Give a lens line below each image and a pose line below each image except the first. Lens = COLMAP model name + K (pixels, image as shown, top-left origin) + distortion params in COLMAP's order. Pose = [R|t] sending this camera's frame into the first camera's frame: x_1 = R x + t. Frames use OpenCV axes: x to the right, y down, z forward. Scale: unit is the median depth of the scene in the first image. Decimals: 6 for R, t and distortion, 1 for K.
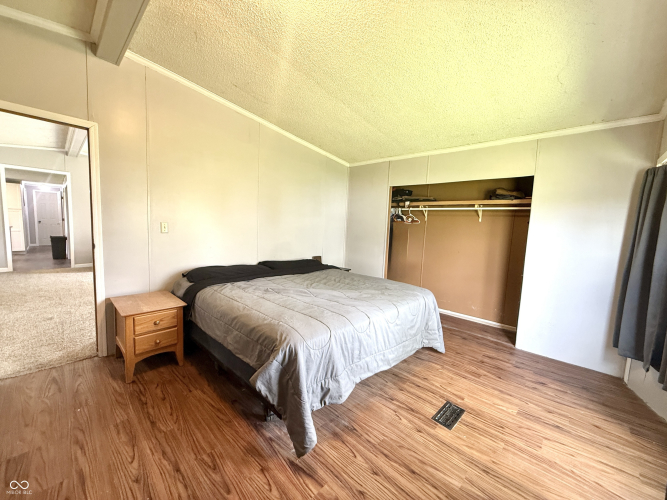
lens RADIAL K [[266.8, 0, 331.9], [0, 266.8, 250.2], [0, 0, 1]] dist [-0.001586, 0.000301]
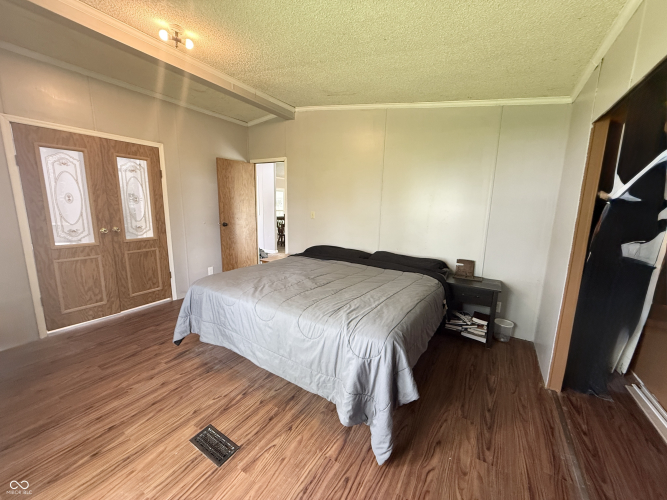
lens RADIAL K [[266.8, 0, 330.3], [0, 266.8, 250.6], [0, 0, 1]] dist [-0.001586, 0.000301]
pose [[0.206451, 0.124710, -0.970477, 1.239489], [-0.110739, 0.988450, 0.103462, -0.080234], [0.972170, 0.086110, 0.217877, 1.136907]]
